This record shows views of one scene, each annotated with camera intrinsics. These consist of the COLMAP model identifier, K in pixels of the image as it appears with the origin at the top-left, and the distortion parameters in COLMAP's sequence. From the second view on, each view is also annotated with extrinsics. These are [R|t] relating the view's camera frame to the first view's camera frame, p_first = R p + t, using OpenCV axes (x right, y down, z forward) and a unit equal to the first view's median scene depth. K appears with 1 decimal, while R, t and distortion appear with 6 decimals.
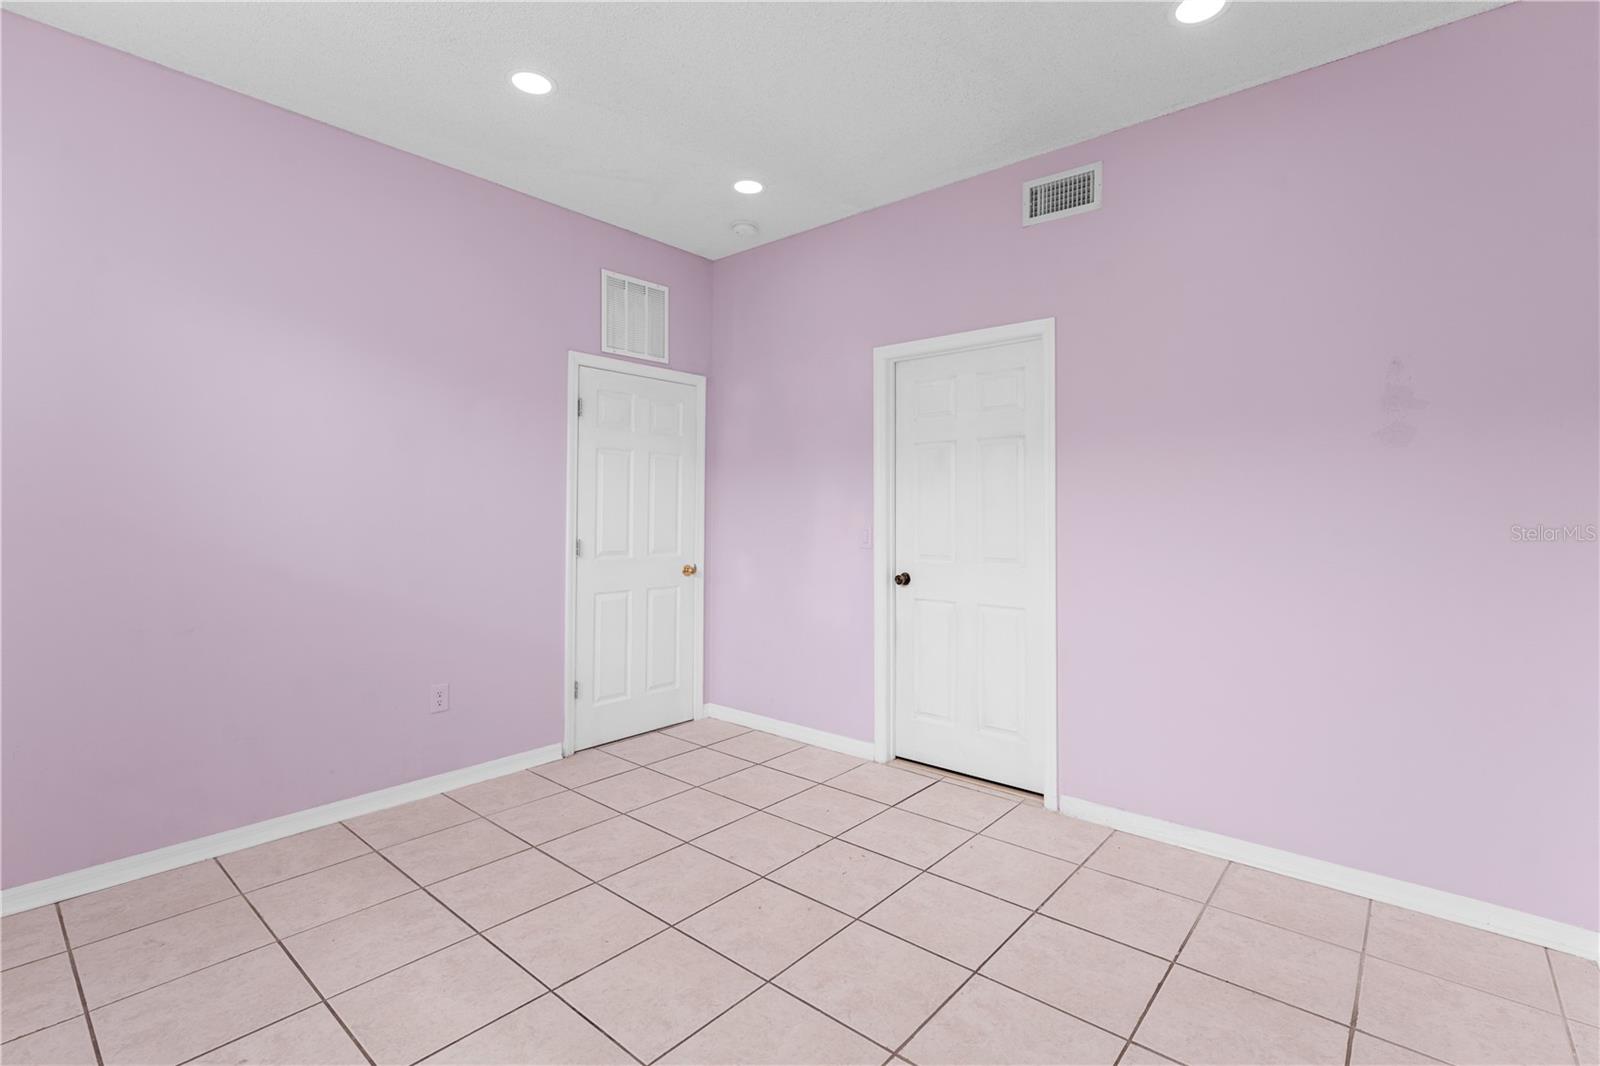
lens RADIAL K [[723.2, 0, 785.6], [0, 723.2, 500.0], [0, 0, 1]] dist [0.001595, 0.000622]
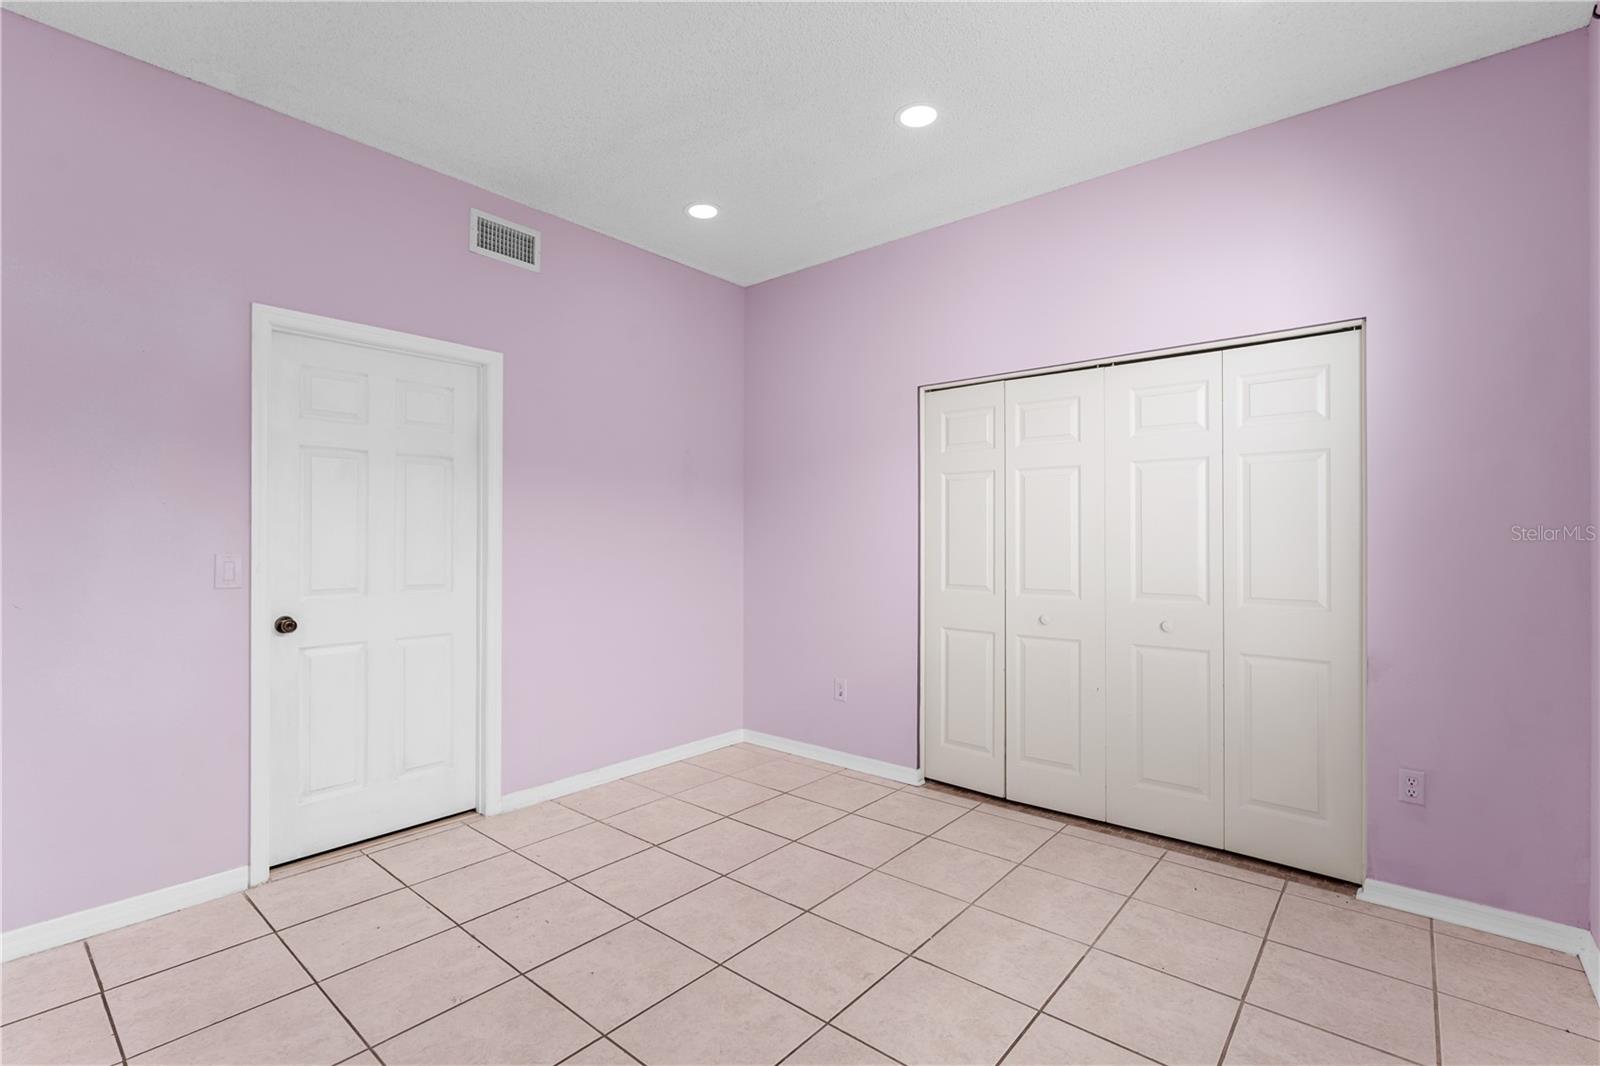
lens RADIAL K [[723.2, 0, 797.9], [0, 723.2, 536.9], [0, 0, 1]] dist [0.001595, 0.000622]
pose [[-0.000568, -0.000432, 1.000000, -0.681662], [-0.015352, 0.999882, 0.000423, 0.011339], [-0.999882, -0.015352, -0.000574, 0.547348]]
